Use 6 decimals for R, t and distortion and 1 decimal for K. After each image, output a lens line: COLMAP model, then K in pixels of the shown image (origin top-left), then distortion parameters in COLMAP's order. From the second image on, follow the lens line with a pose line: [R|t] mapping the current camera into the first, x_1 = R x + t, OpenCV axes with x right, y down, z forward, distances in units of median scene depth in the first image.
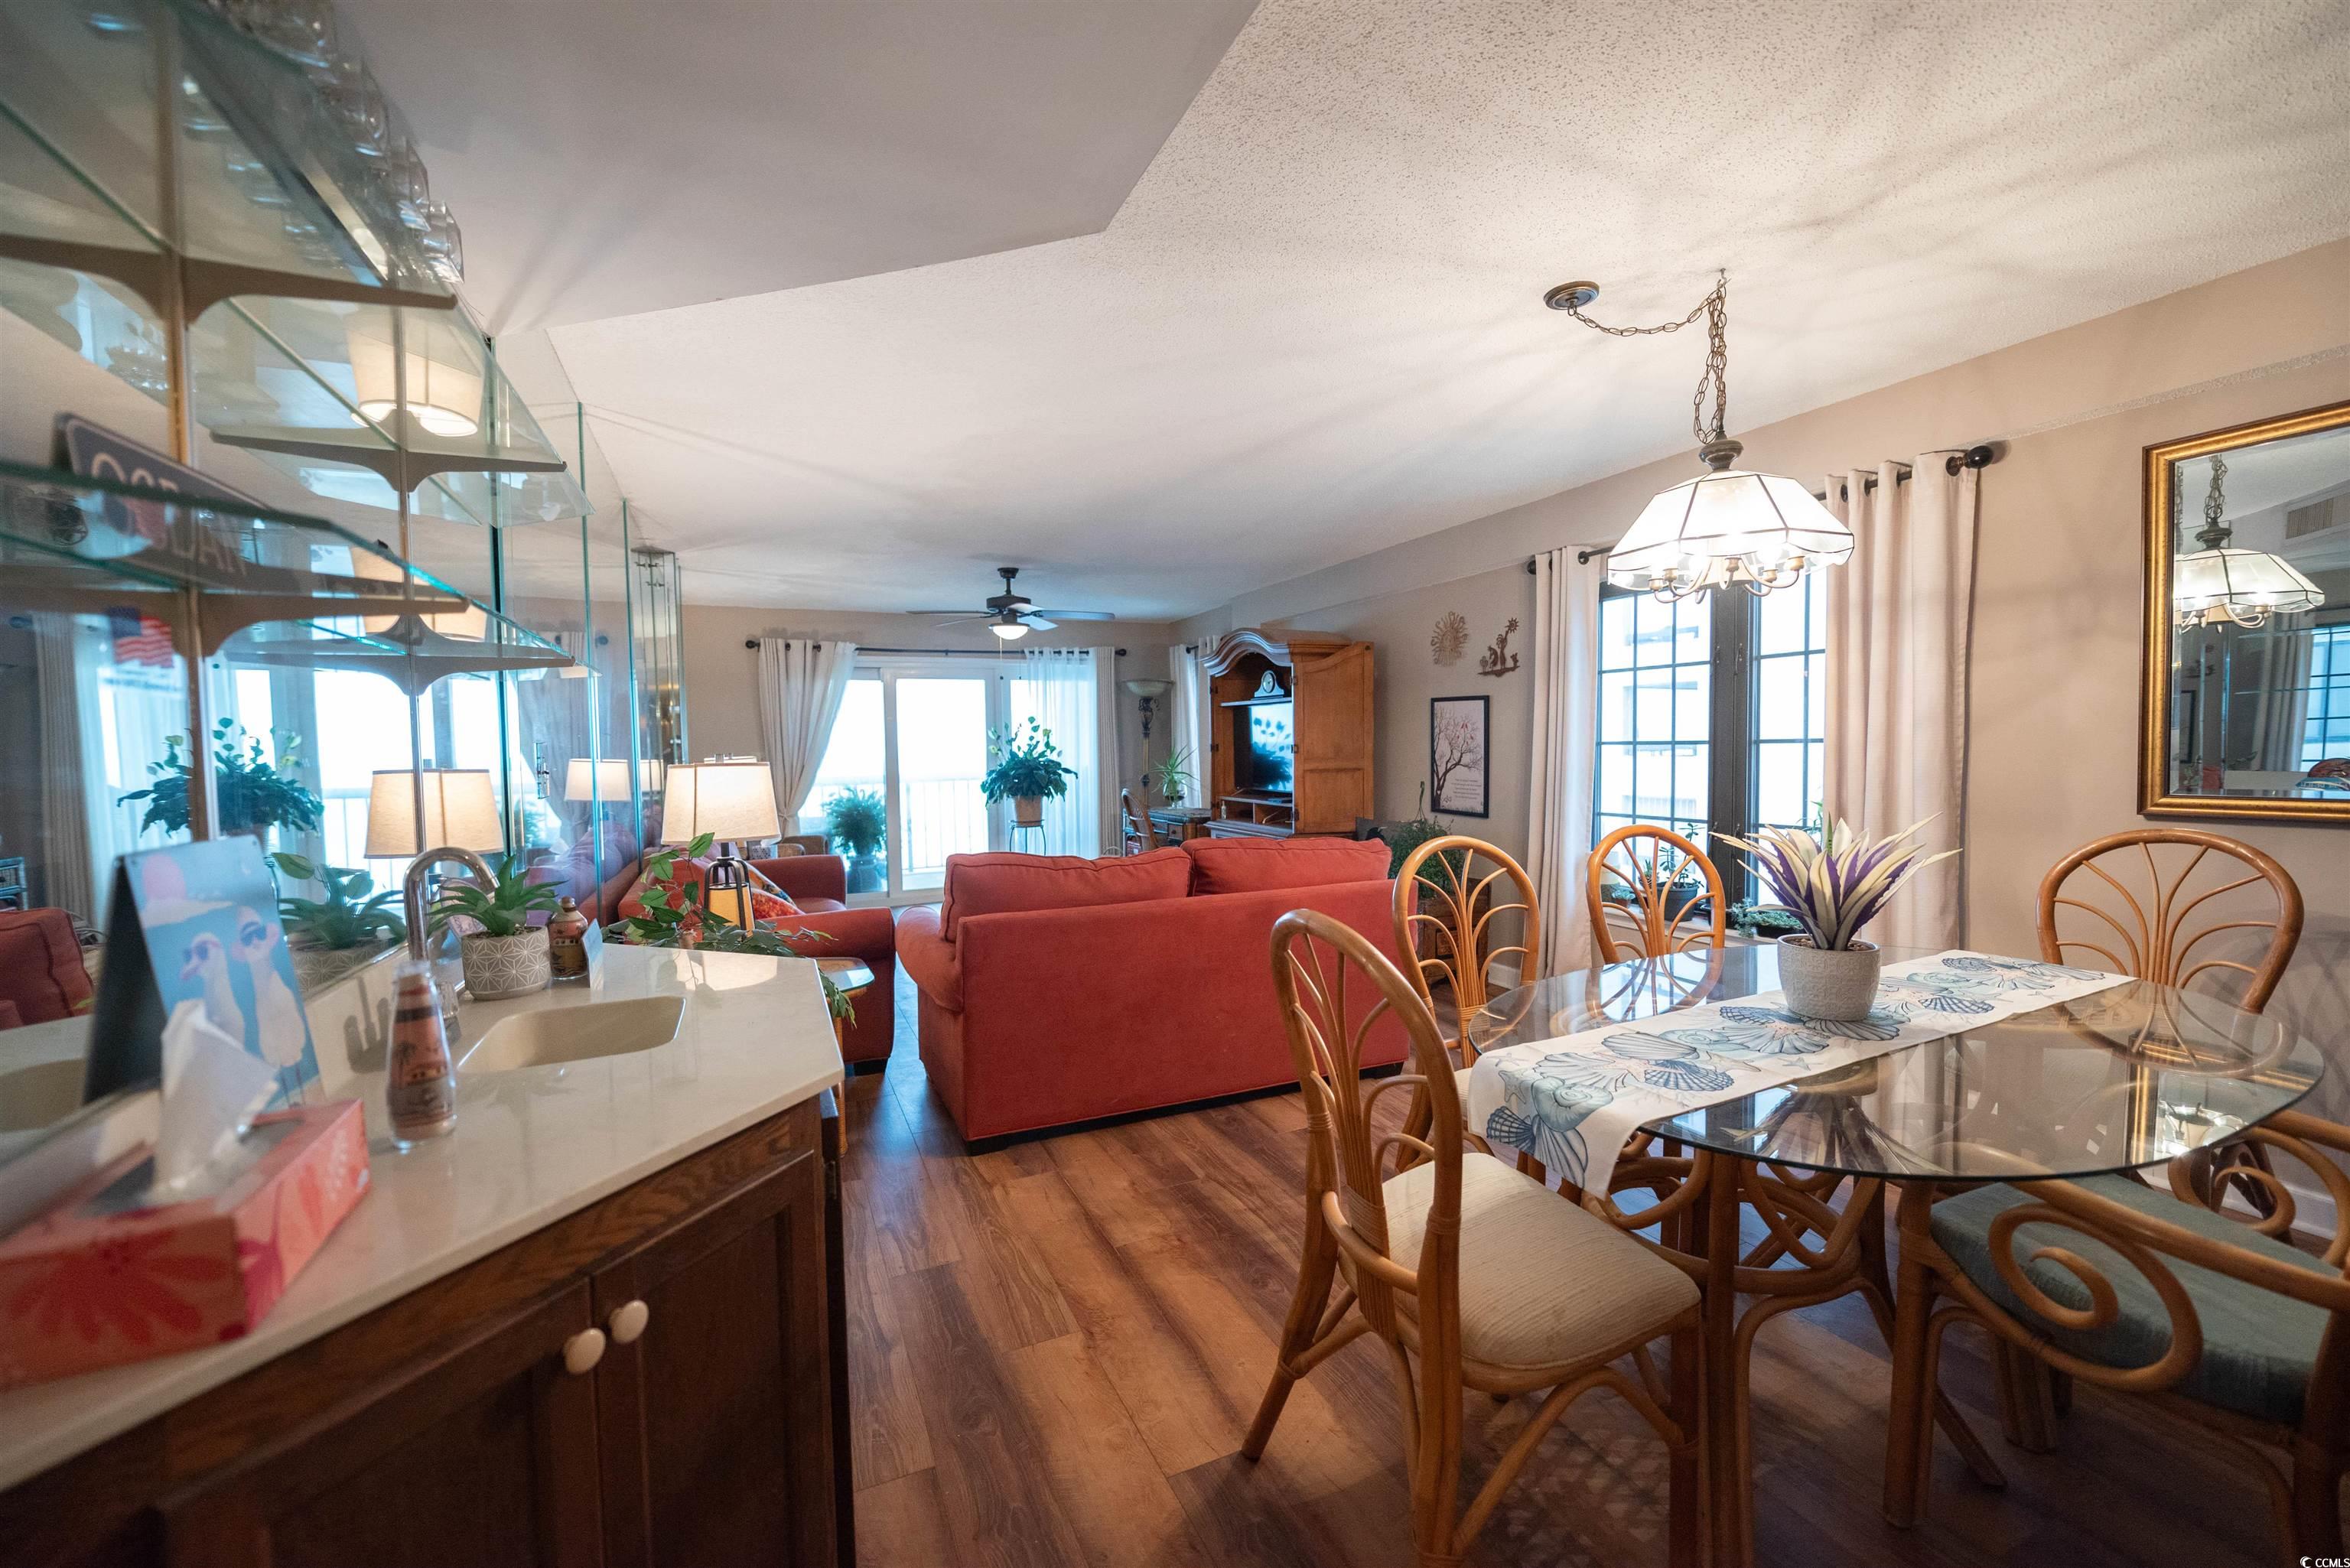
lens RADIAL K [[931.7, 0, 1178.7], [0, 931.7, 784.3], [0, 0, 1]] dist [-0.002043, -0.001745]
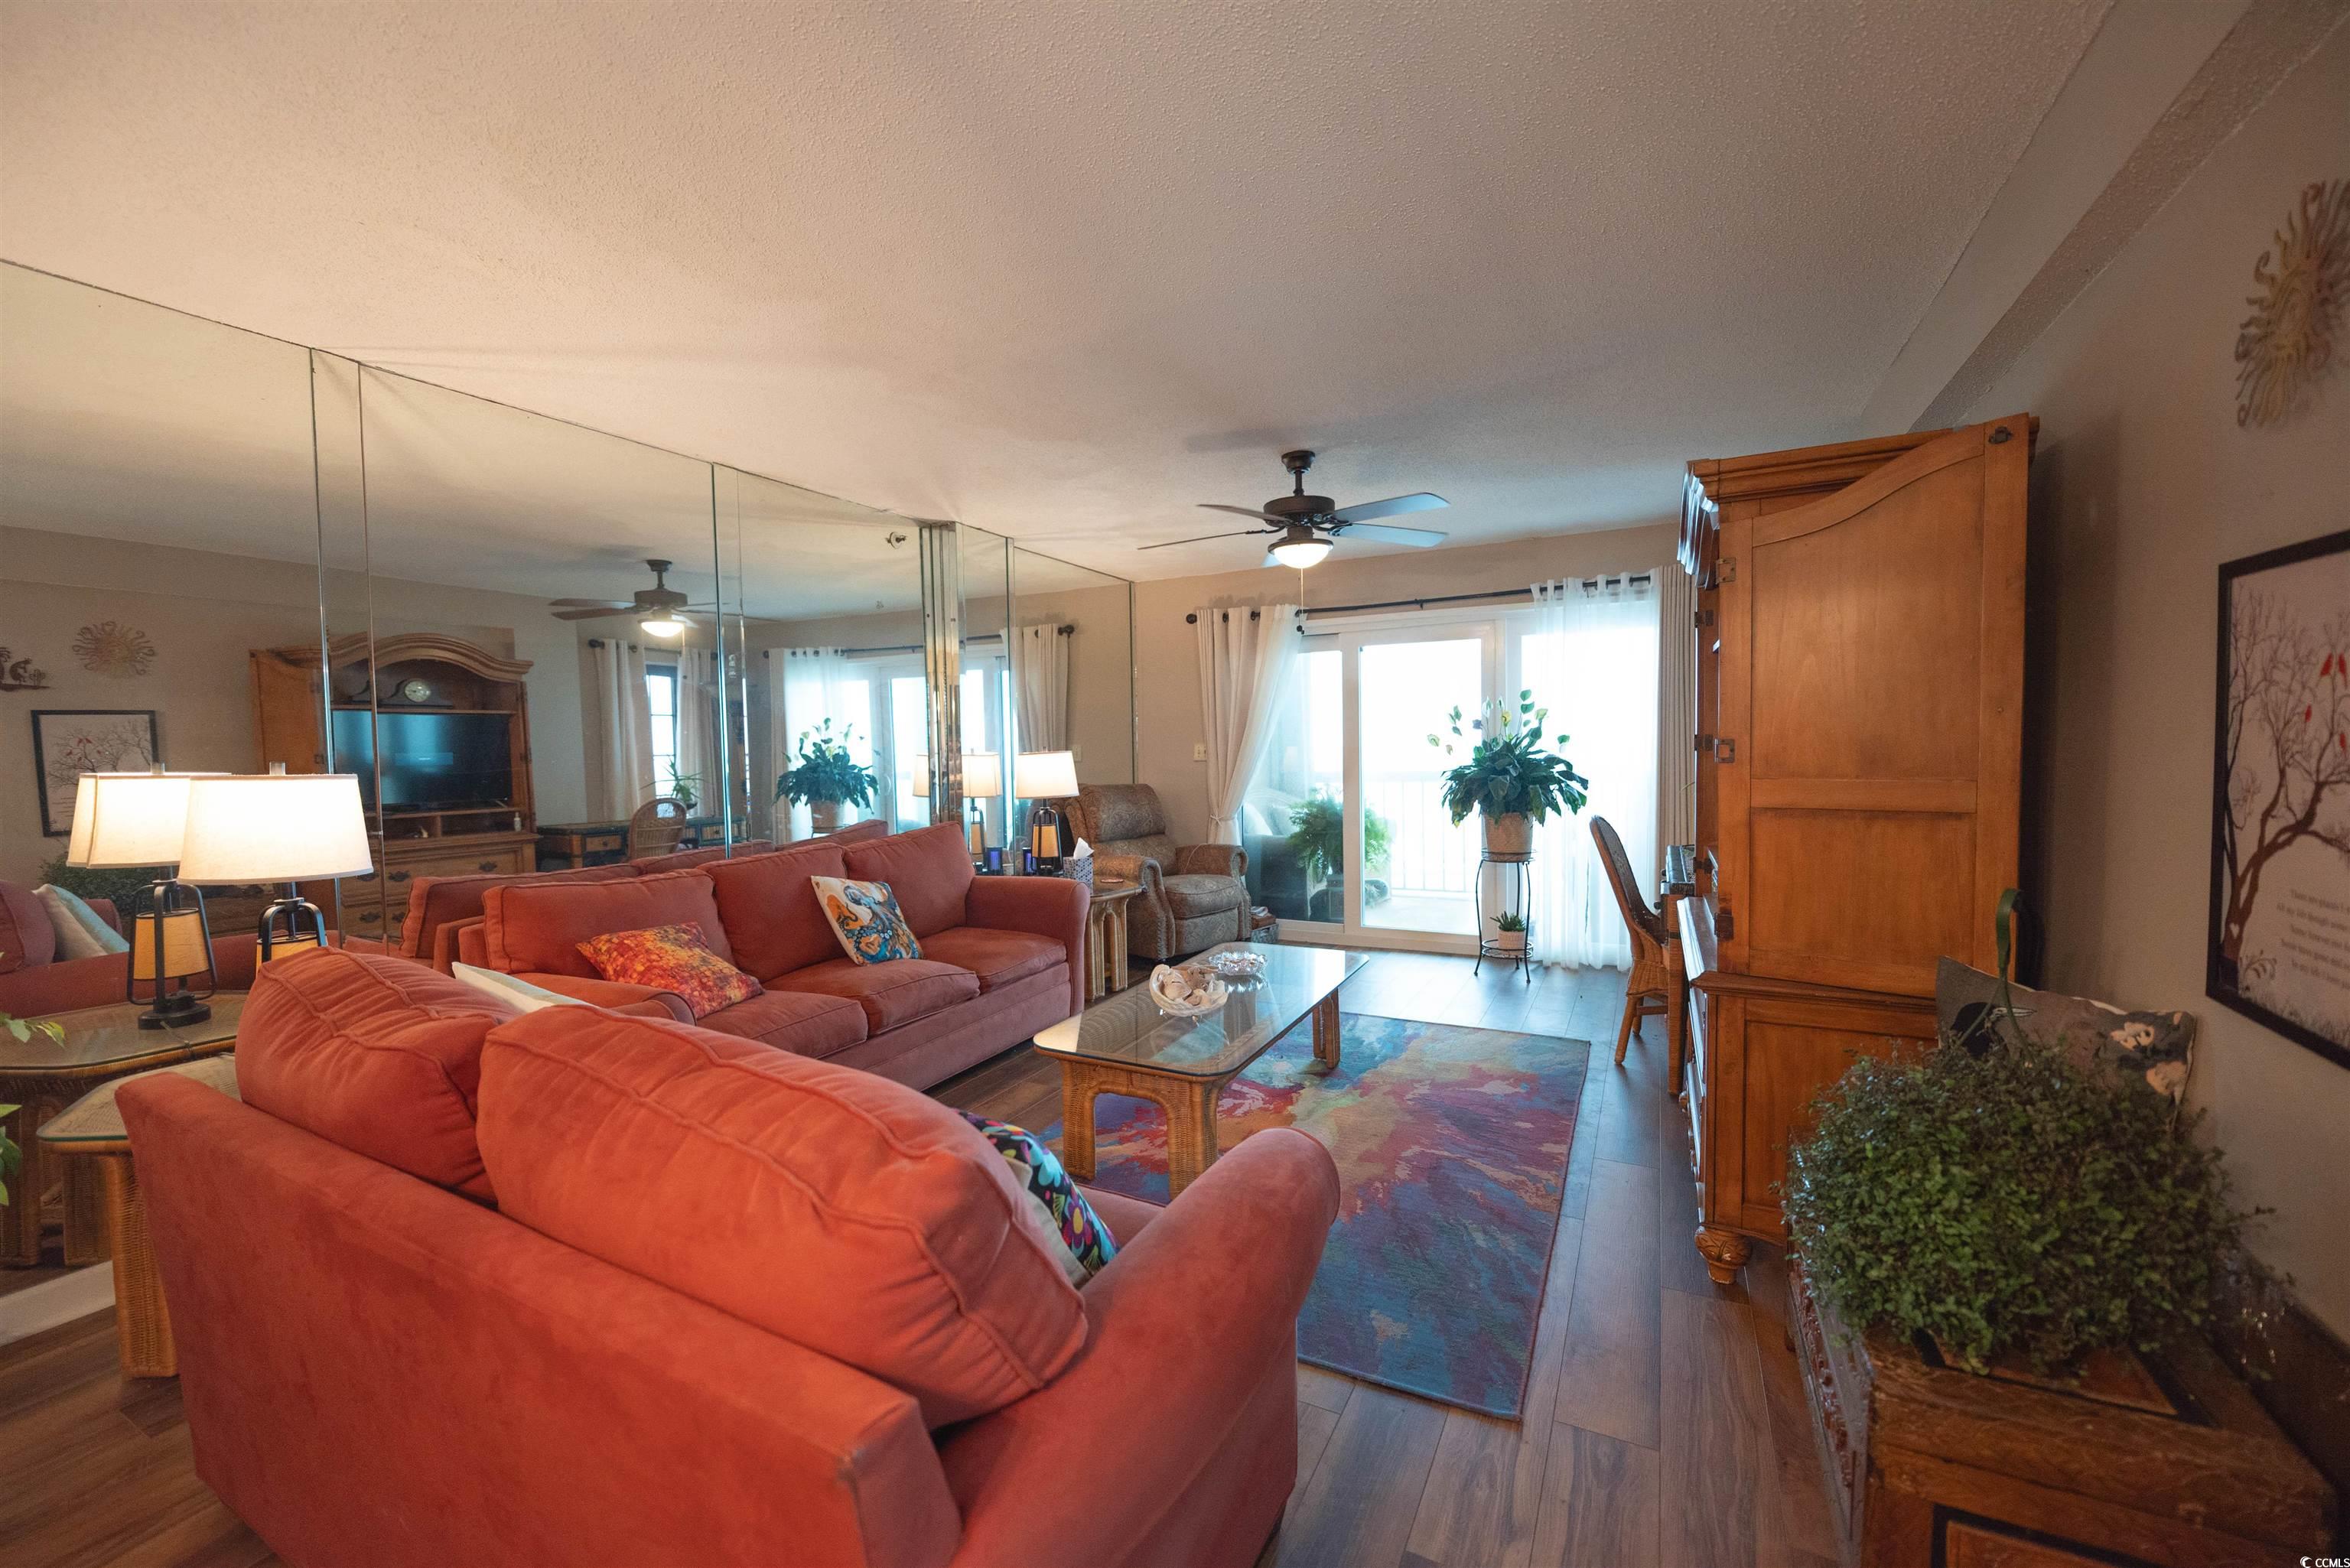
lens RADIAL K [[931.7, 0, 1169.7], [0, 931.7, 790.3], [0, 0, 1]] dist [-0.002043, -0.001745]
pose [[0.614413, 0.048148, -0.787514, 0.267339], [-0.029262, 0.998840, 0.038239, -0.027904], [0.788442, -0.000451, 0.615110, 0.548759]]
